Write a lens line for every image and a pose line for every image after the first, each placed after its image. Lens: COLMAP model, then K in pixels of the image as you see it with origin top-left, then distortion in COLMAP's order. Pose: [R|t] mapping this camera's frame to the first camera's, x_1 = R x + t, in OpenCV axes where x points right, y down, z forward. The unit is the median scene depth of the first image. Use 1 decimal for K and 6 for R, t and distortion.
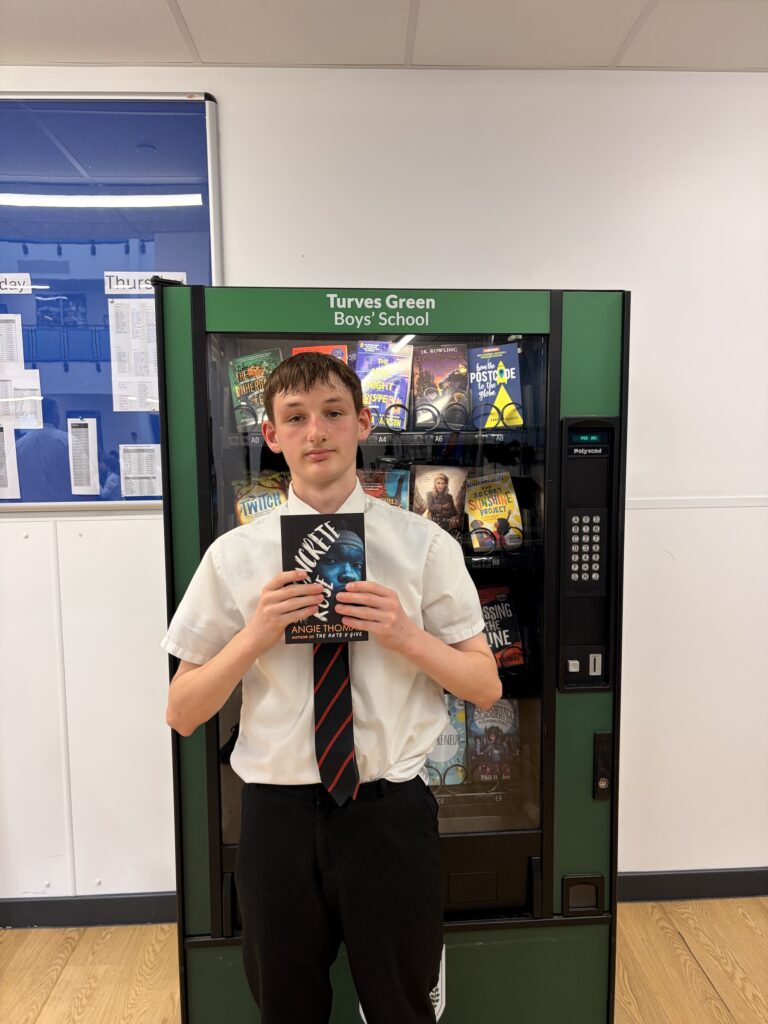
lens RADIAL K [[781.7, 0, 386.6], [0, 781.7, 512.7], [0, 0, 1]] dist [0.045269, -0.080797]
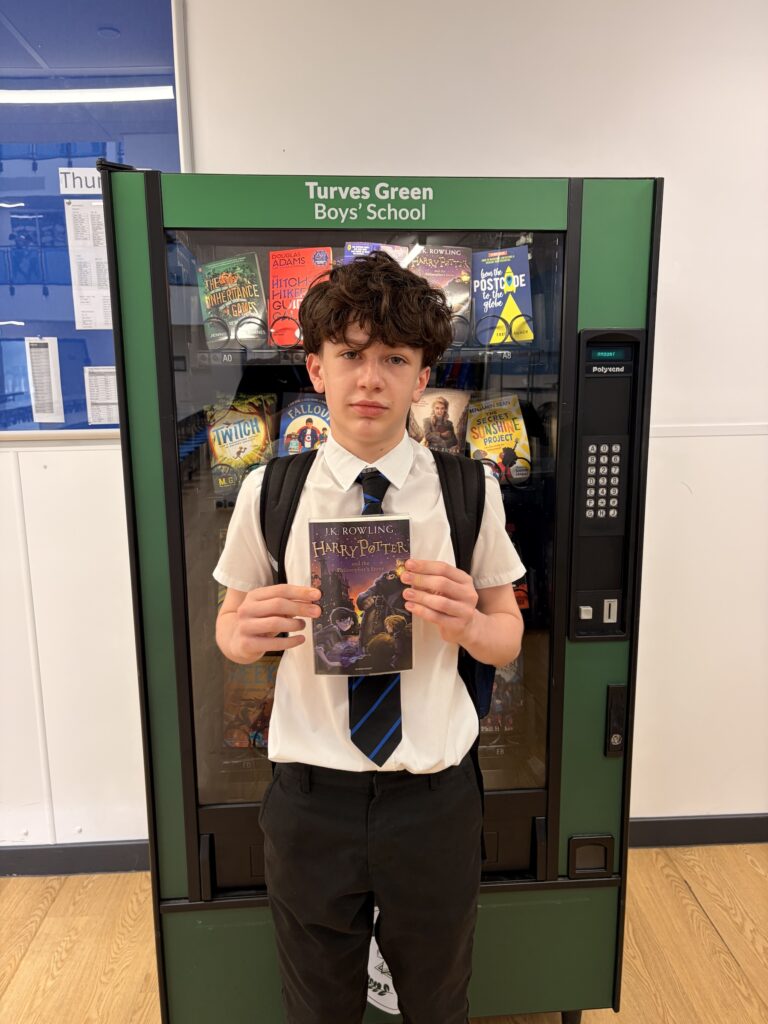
lens RADIAL K [[789.4, 0, 384.0], [0, 789.4, 512.0], [0, 0, 1]] dist [0.025373, -0.053039]
pose [[0.999999, -0.001389, -0.000967, 0.007644], [0.001468, 0.996191, 0.087191, 0.001650], [0.000842, -0.087192, 0.996191, 0.100145]]
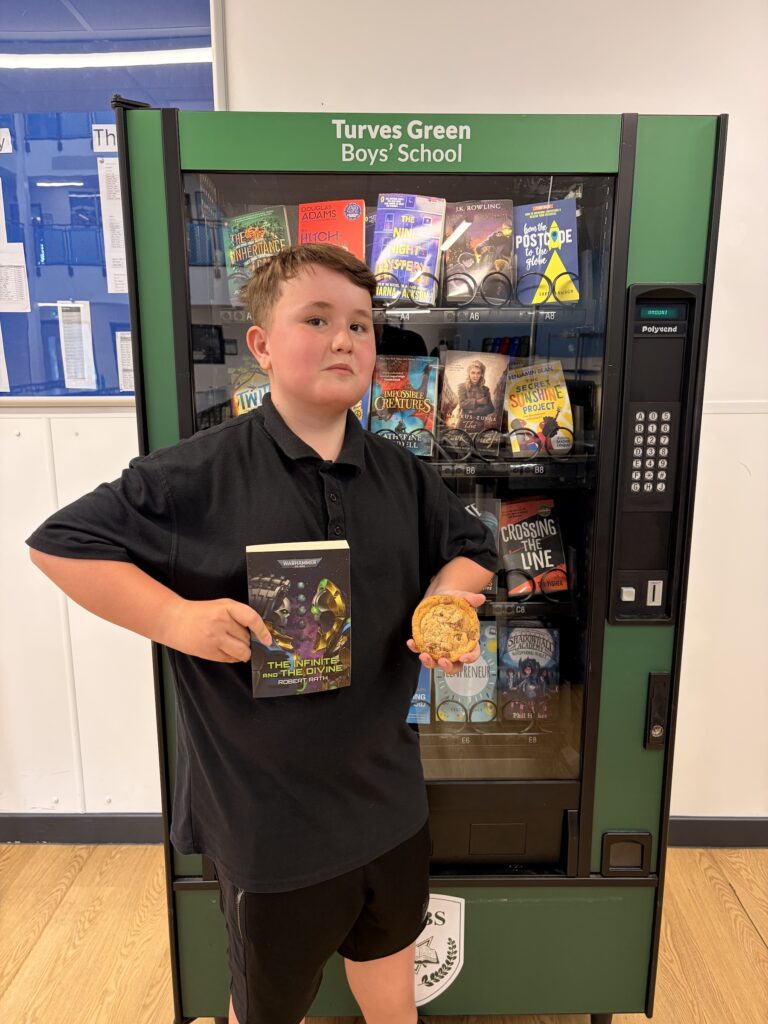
lens RADIAL K [[781.2, 0, 384.9], [0, 781.2, 518.4], [0, 0, 1]] dist [0.005773, -0.007278]
pose [[0.997800, 0.021264, -0.062789, 0.028863], [-0.014120, 0.993595, 0.112111, 0.024184], [0.064771, -0.110978, 0.991710, 0.156389]]
